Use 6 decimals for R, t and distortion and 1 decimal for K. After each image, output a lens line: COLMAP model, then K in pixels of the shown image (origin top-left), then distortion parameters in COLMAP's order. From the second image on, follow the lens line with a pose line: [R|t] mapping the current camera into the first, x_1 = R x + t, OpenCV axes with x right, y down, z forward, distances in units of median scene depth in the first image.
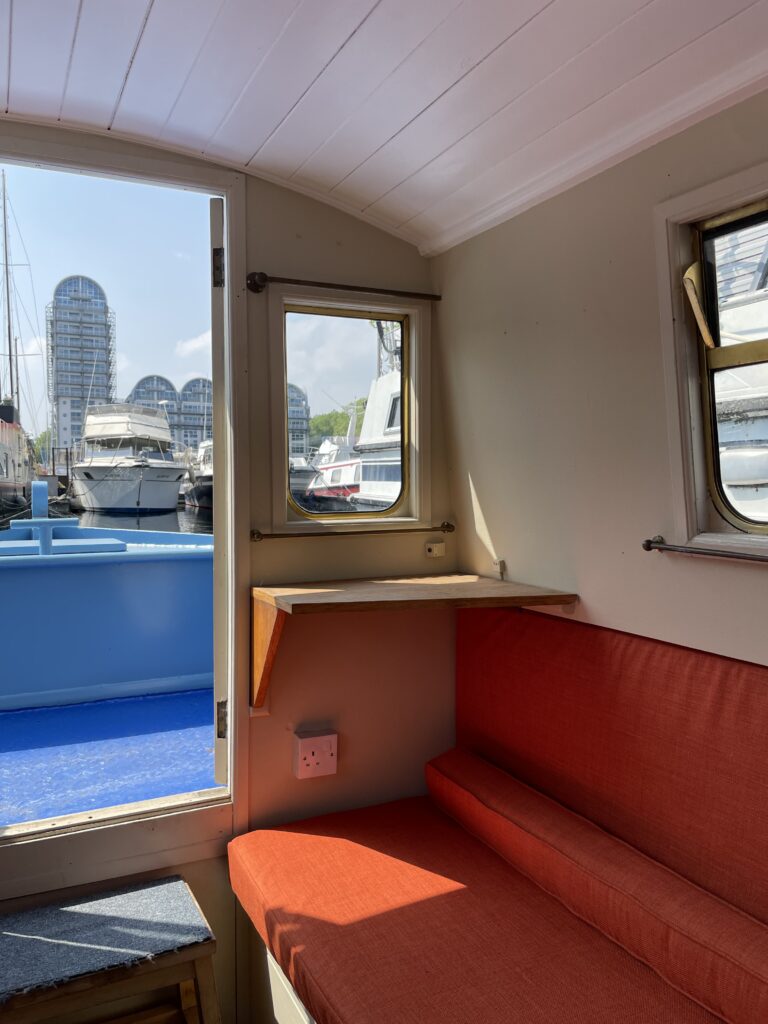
lens RADIAL K [[795.2, 0, 391.9], [0, 795.2, 525.9], [0, 0, 1]] dist [0.089875, -0.125655]
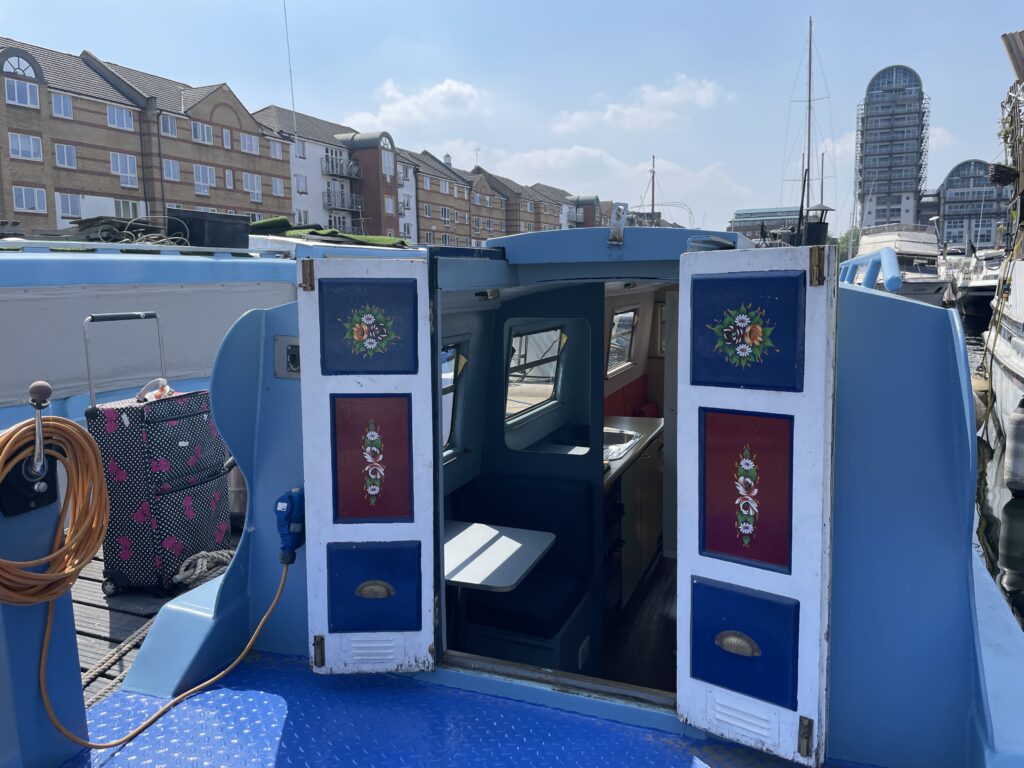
lens RADIAL K [[831.9, 0, 511.0], [0, 831.9, 366.9], [0, 0, 1]] dist [0.118877, -0.160376]
pose [[0.702547, 0.061791, -0.708950, 1.741582], [-0.022876, 0.997669, 0.064286, -0.172740], [0.711270, -0.028946, 0.702323, -2.774520]]
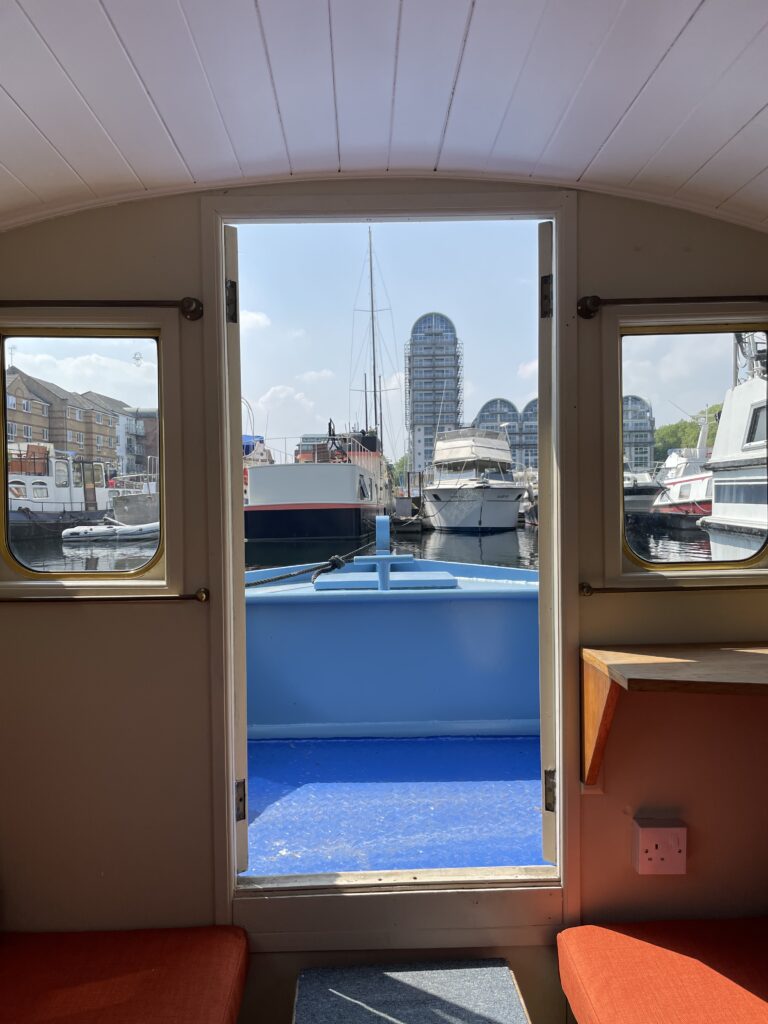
lens RADIAL K [[786.5, 0, 381.4], [0, 786.5, 523.9], [0, 0, 1]] dist [0.099066, -0.138723]
pose [[0.907296, -0.003802, -0.420475, -0.004331], [-0.005701, 0.999756, -0.021341, -0.032304], [0.420453, 0.021760, 0.907053, 0.079724]]
